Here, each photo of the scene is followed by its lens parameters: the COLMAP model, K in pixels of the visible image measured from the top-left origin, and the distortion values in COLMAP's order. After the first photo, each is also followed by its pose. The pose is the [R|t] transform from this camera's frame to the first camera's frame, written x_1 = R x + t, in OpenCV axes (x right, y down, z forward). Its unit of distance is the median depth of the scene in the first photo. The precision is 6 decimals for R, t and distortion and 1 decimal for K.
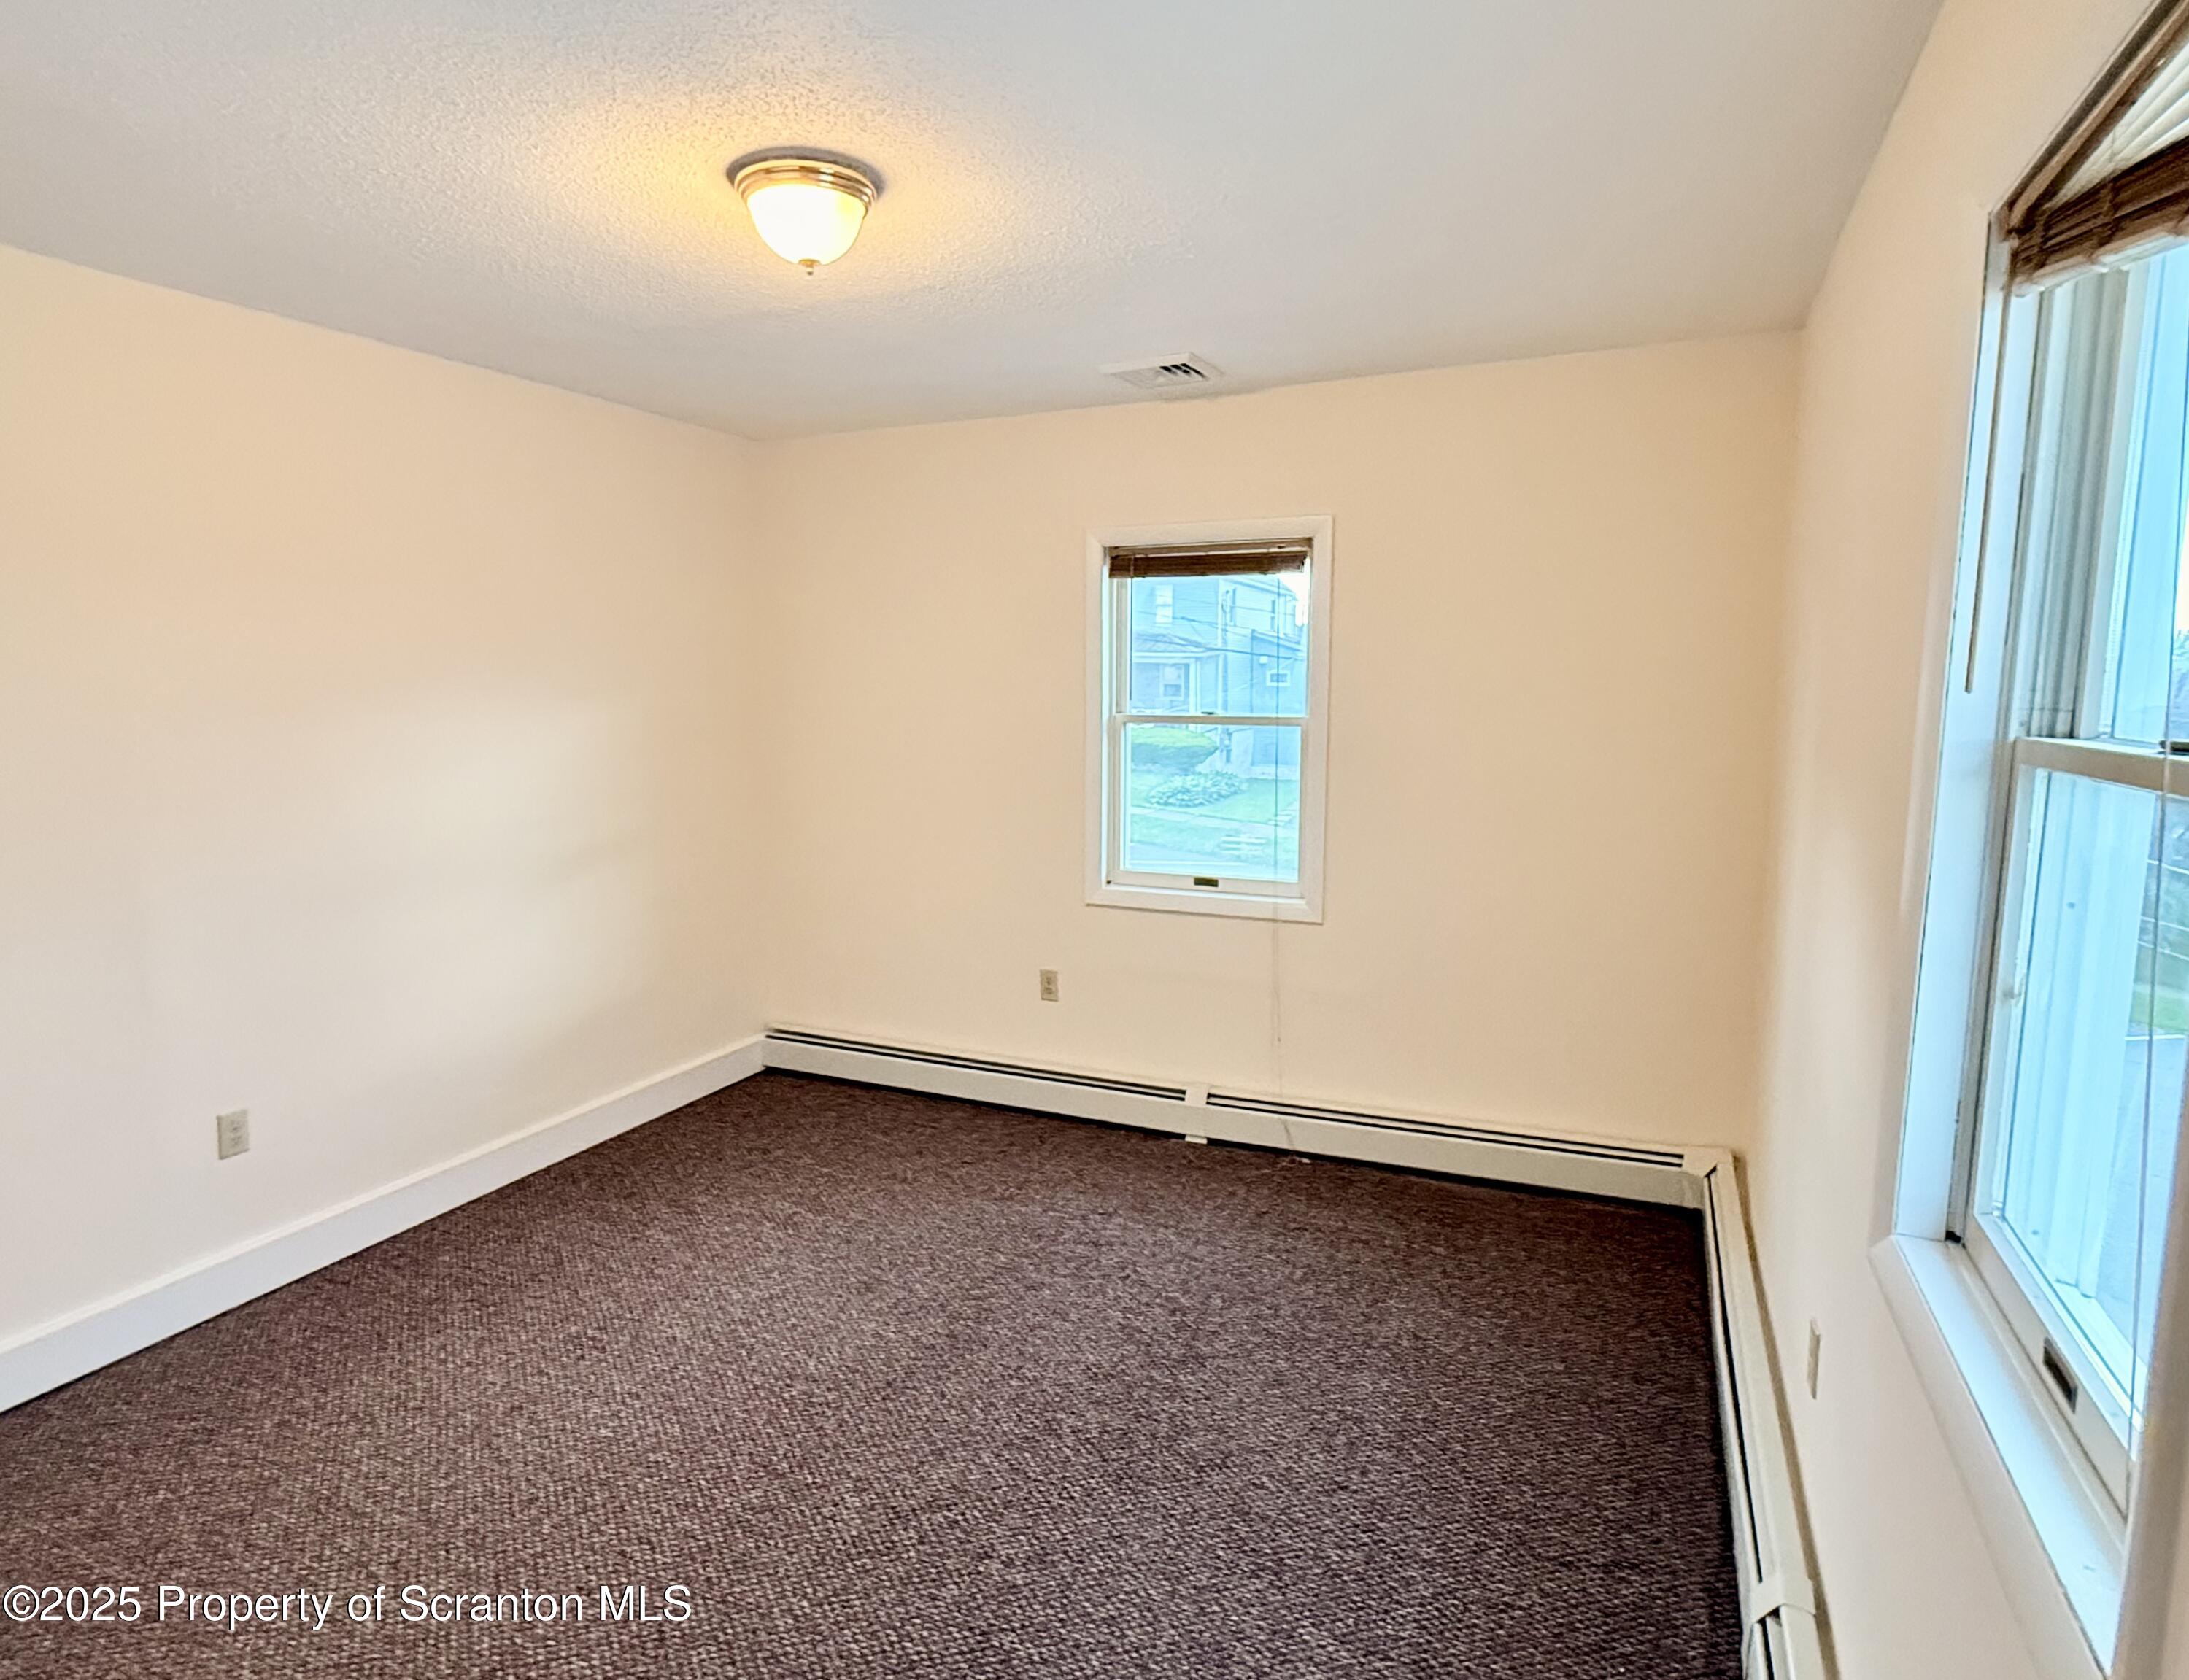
lens RADIAL K [[1208.3, 0, 1094.5], [0, 1208.3, 840.0], [0, 0, 1]] dist [0.001289, 0.000135]
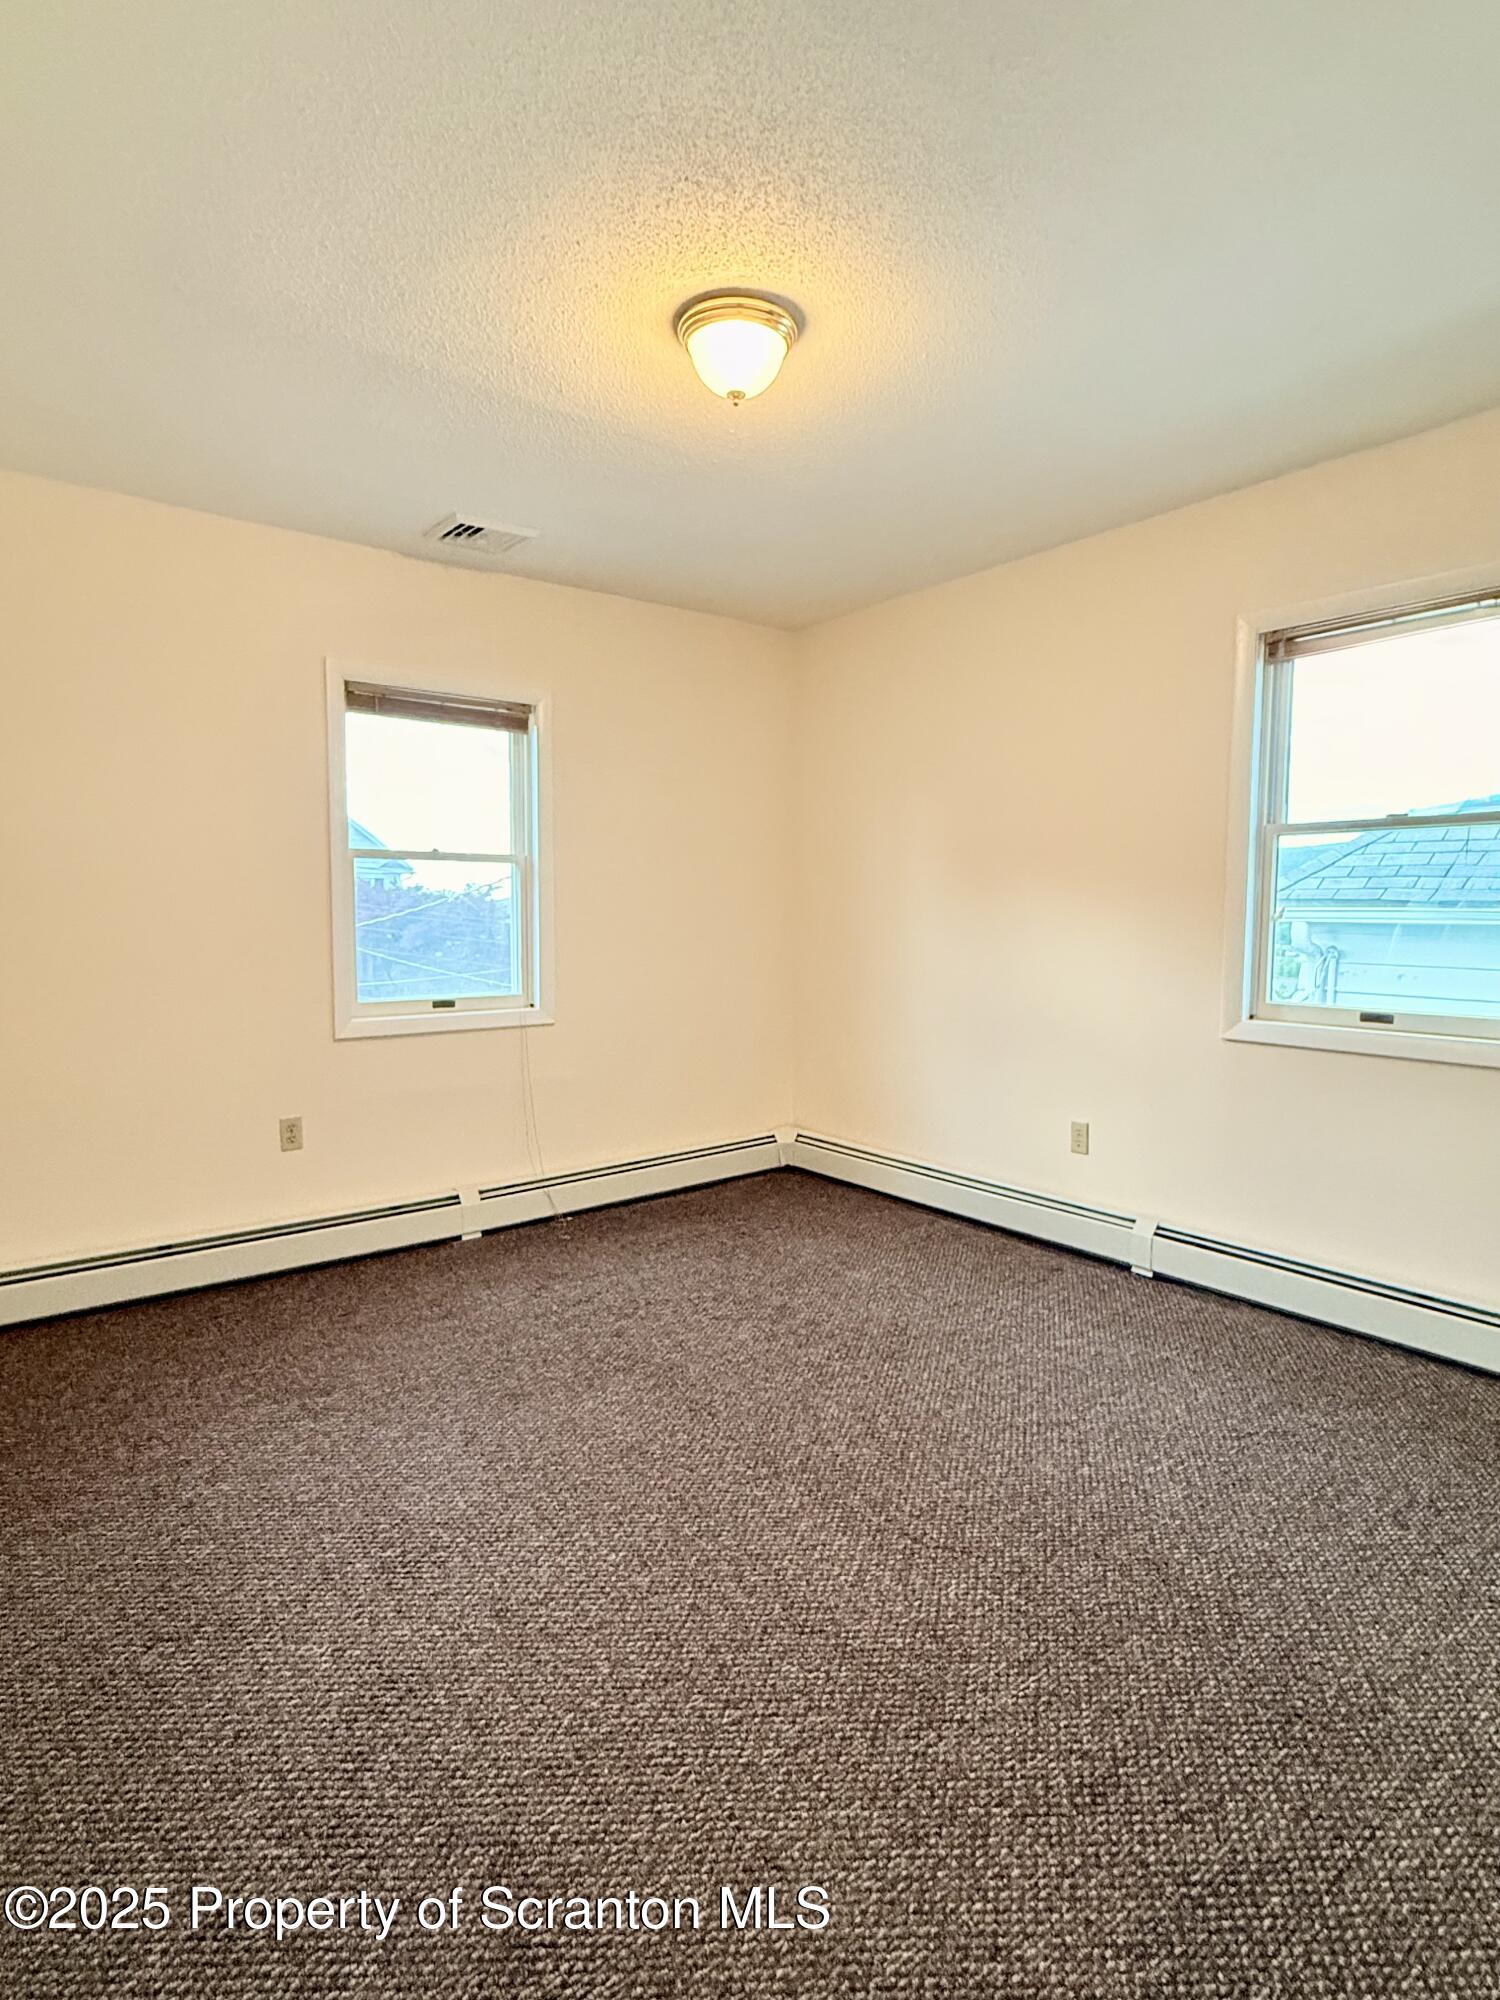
lens RADIAL K [[1054.8, 0, 750.0], [0, 1054.8, 1000.0], [0, 0, 1]] dist [-0.001854, -0.000056]
pose [[0.461797, -0.074349, 0.883864, -0.693361], [0.115264, 0.993061, 0.023312, 0.045139], [-0.879464, 0.091112, 0.467162, 0.339174]]
